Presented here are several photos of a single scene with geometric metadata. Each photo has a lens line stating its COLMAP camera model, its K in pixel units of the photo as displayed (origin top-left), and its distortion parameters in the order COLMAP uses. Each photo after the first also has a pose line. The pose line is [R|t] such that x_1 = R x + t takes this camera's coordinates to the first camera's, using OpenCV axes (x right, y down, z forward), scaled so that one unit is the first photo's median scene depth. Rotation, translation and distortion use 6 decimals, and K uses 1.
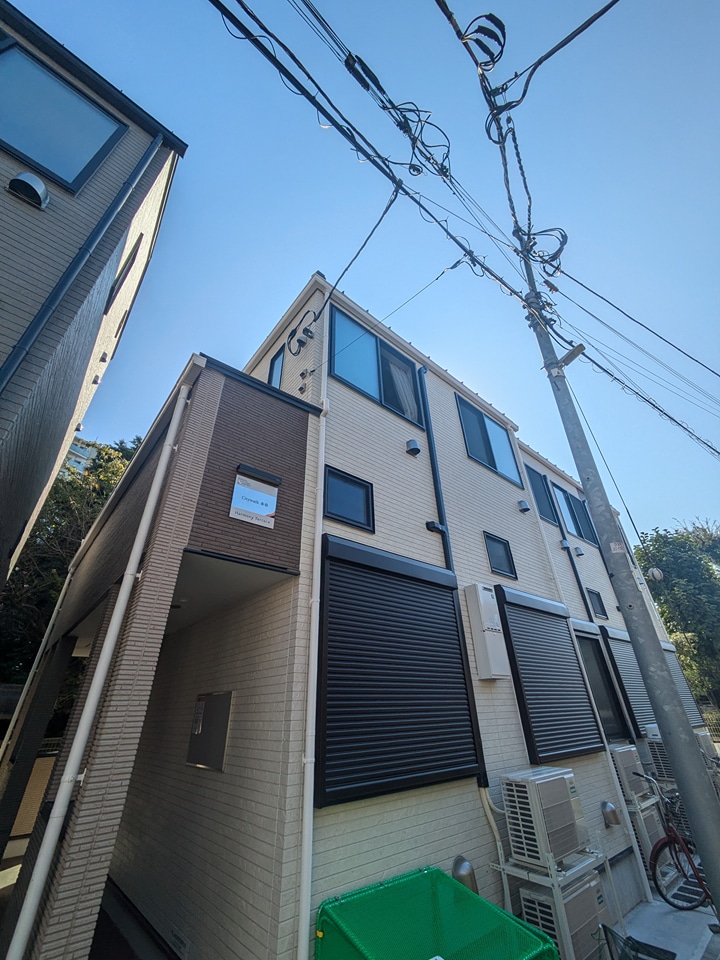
lens RADIAL K [[373.3, 0, 357.2], [0, 373.3, 472.4], [0, 0, 1]] dist [0.001885, -0.000569]
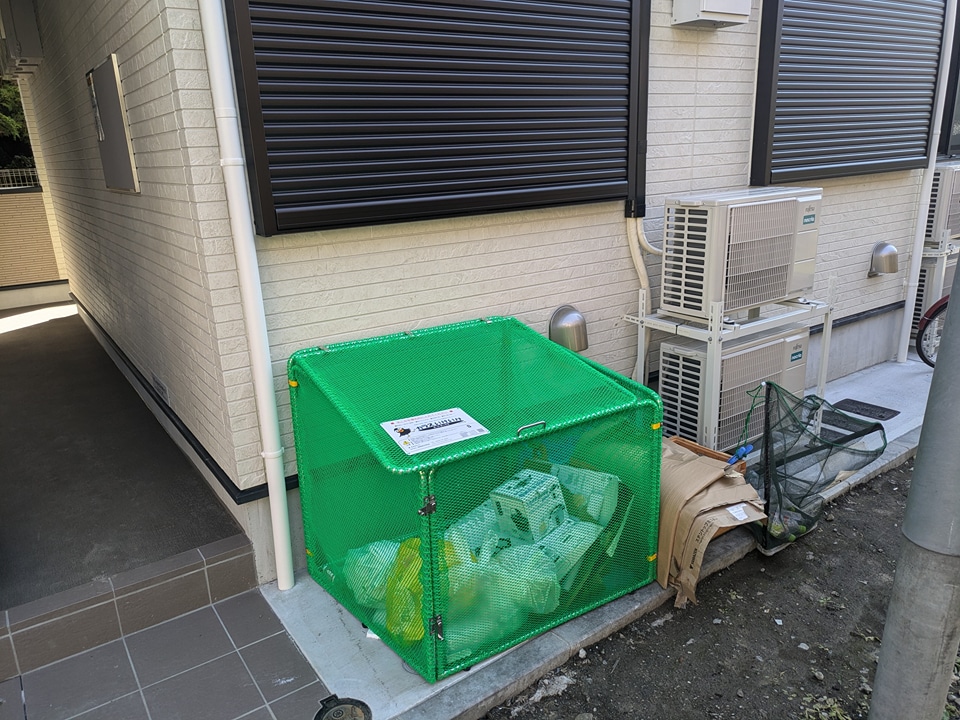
lens RADIAL K [[709.0, 0, 477.0], [0, 709.0, 361.2], [0, 0, 1]] dist [0.037601, -0.006420]
pose [[0.994713, 0.011455, -0.102053, 0.238694], [0.069577, 0.655745, 0.751769, 0.207115], [0.075533, -0.754895, 0.651481, 0.170093]]
